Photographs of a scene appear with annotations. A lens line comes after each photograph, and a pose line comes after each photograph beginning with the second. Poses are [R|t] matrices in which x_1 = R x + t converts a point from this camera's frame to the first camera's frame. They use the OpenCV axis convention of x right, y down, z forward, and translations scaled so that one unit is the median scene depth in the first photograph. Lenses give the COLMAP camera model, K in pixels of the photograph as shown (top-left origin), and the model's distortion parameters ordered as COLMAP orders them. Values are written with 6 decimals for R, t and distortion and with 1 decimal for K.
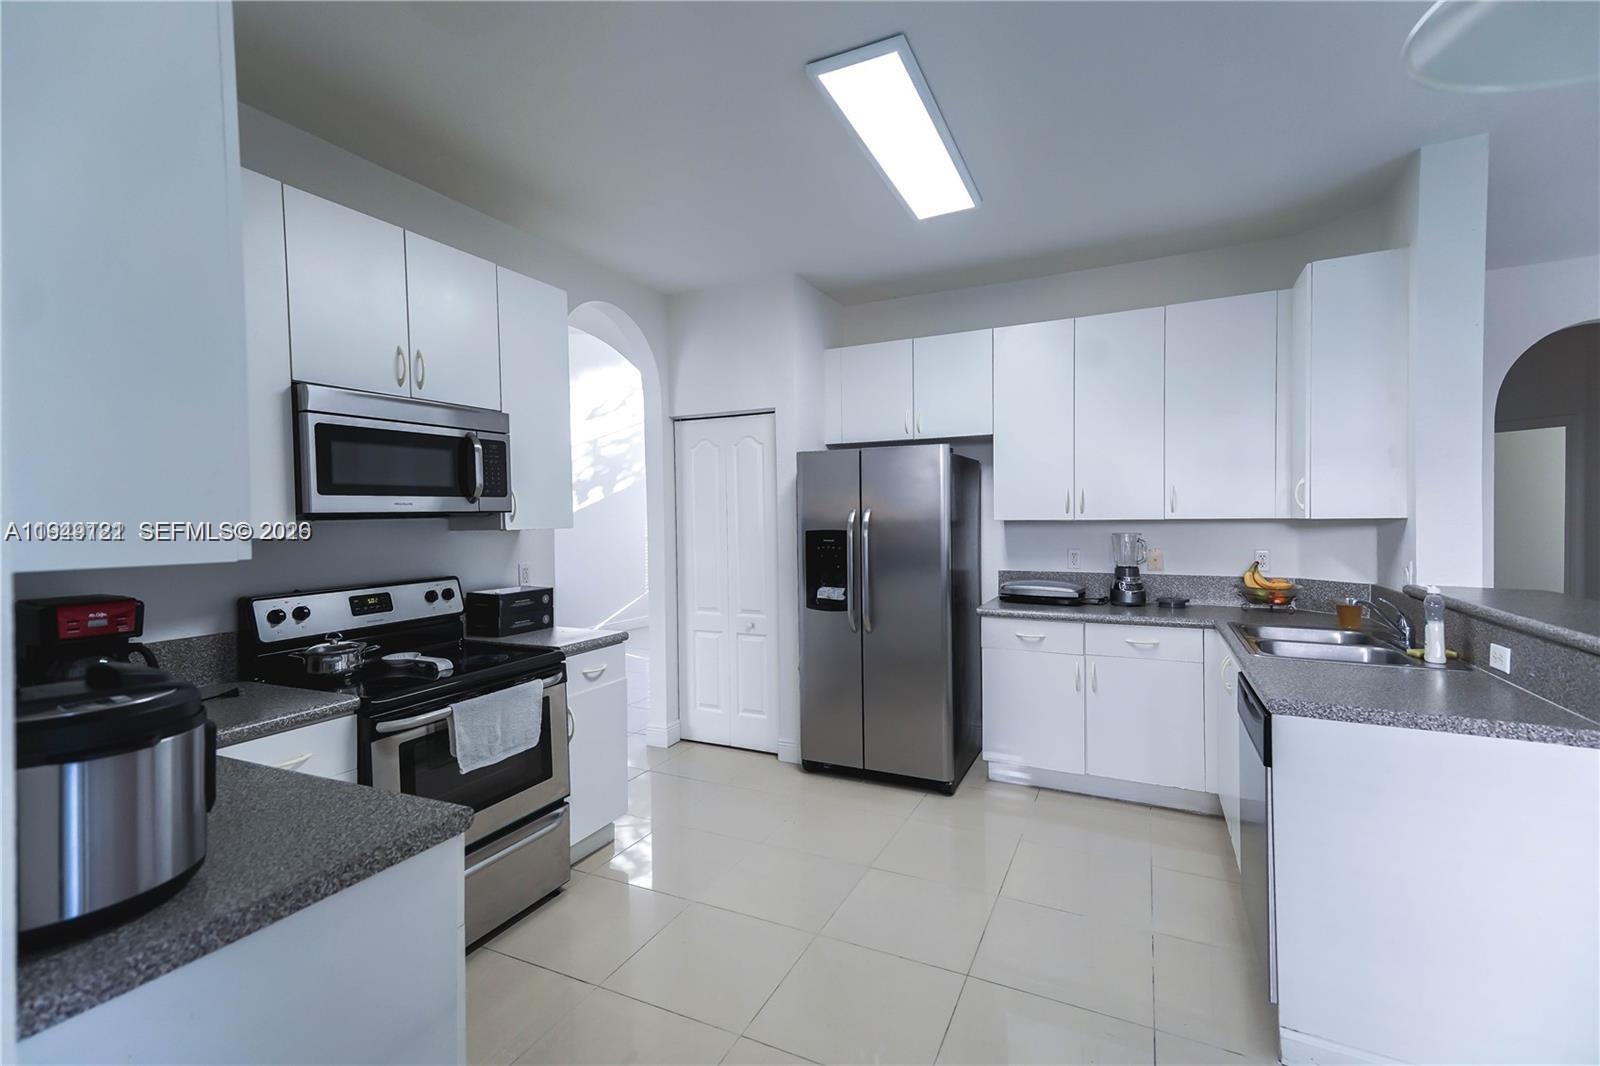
lens RADIAL K [[712.2, 0, 789.6], [0, 712.2, 526.7], [0, 0, 1]] dist [0.001156, 0.000021]
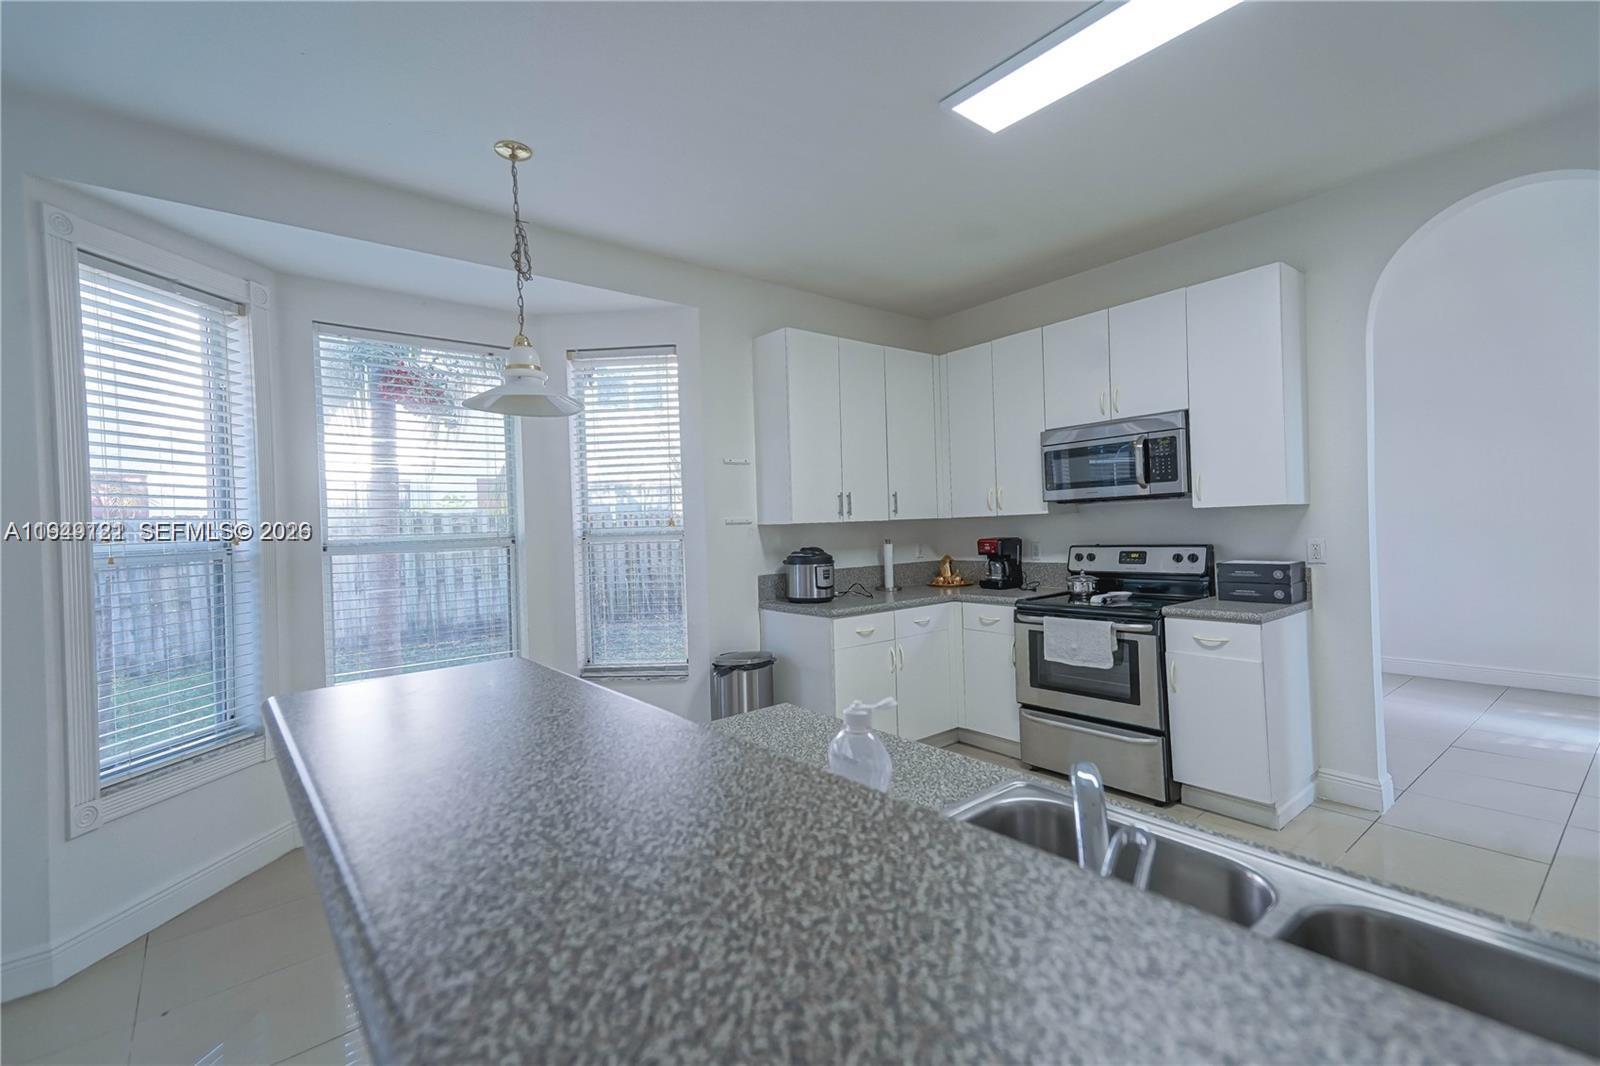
lens RADIAL K [[703.0, 0, 800.0], [0, 703.0, 533.0], [0, 0, 1]] dist [0.001613, 0.000193]
pose [[-0.423497, 0.039644, -0.905030, 1.020023], [0.023782, 0.999184, 0.032640, -0.007591], [0.905585, -0.007701, -0.424095, 0.967589]]
